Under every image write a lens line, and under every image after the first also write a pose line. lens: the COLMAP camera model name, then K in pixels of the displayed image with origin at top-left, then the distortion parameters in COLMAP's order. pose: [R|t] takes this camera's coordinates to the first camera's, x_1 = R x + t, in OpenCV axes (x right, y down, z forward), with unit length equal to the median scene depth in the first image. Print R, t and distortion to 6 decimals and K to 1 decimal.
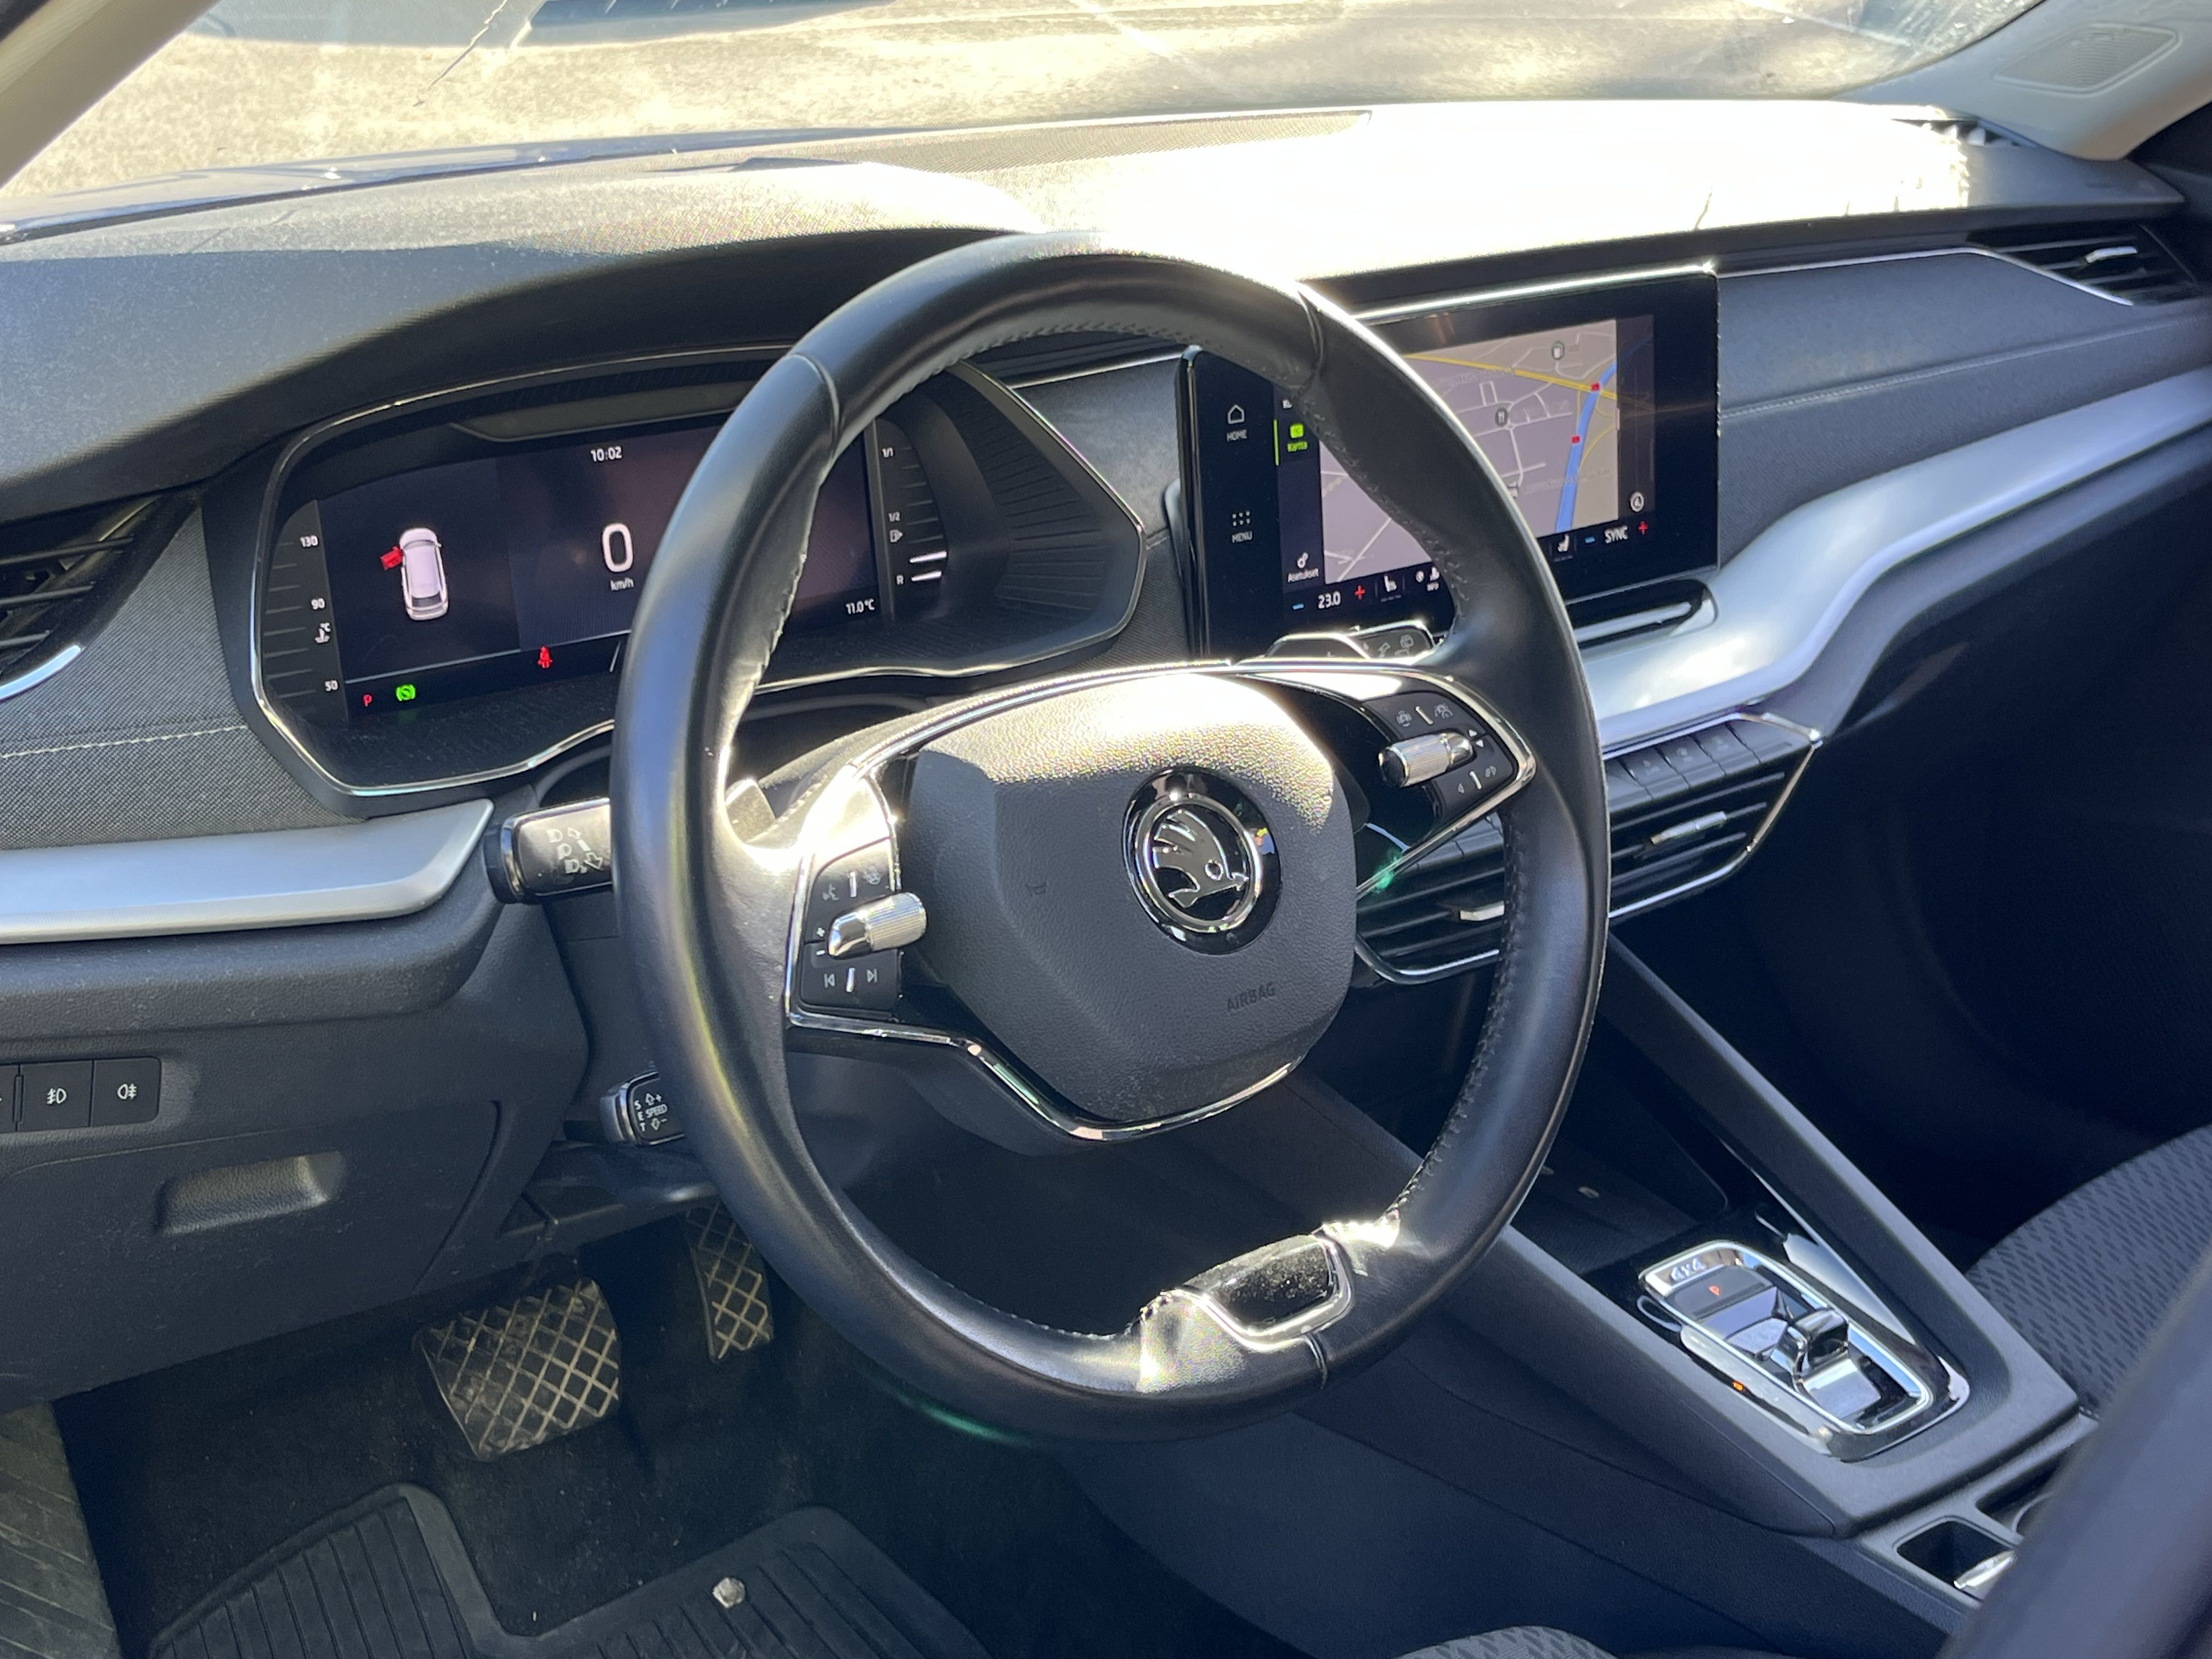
lens RADIAL K [[2909.9, 0, 1059.2], [0, 2909.9, 955.9], [0, 0, 1]] dist [0.162824, -0.590681]
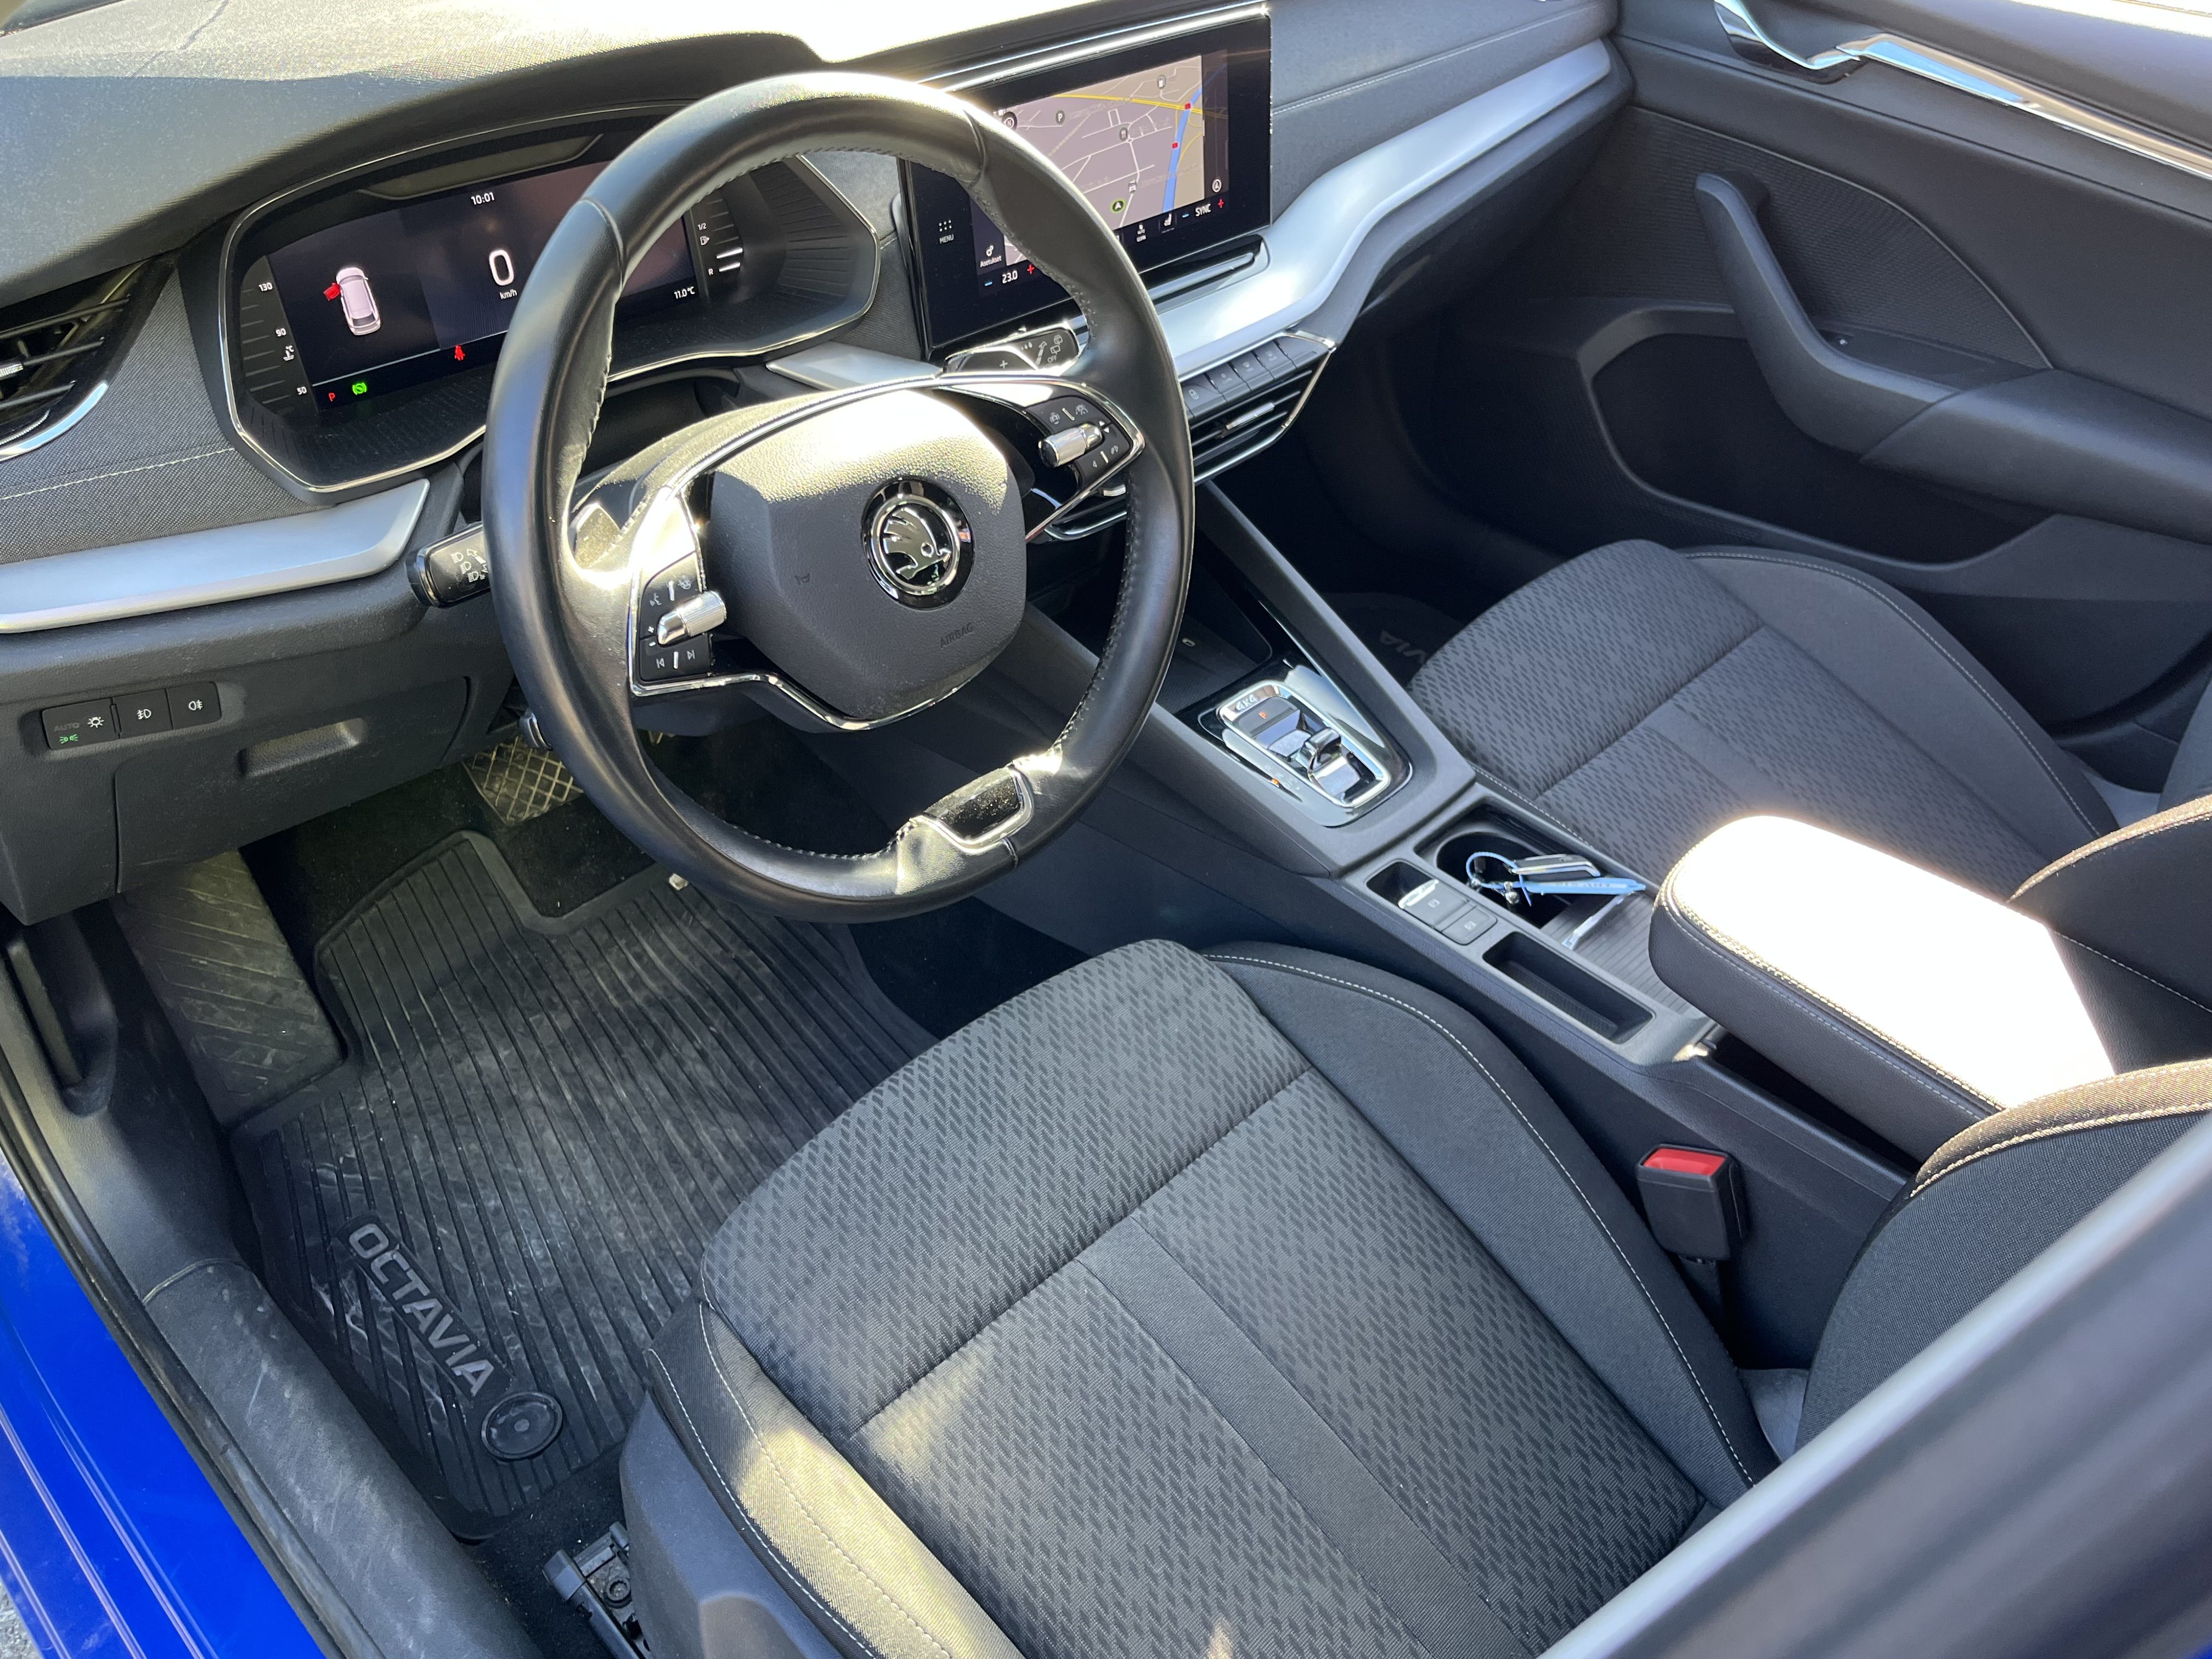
lens RADIAL K [[1664.1, 0, 1066.5], [0, 1664.1, 833.6], [0, 0, 1]] dist [0.054159, -0.063147]
pose [[0.994536, -0.058689, 0.086334, 0.036932], [0.029688, 0.951866, 0.305074, -0.128712], [-0.100083, -0.300844, 0.948407, 0.134613]]
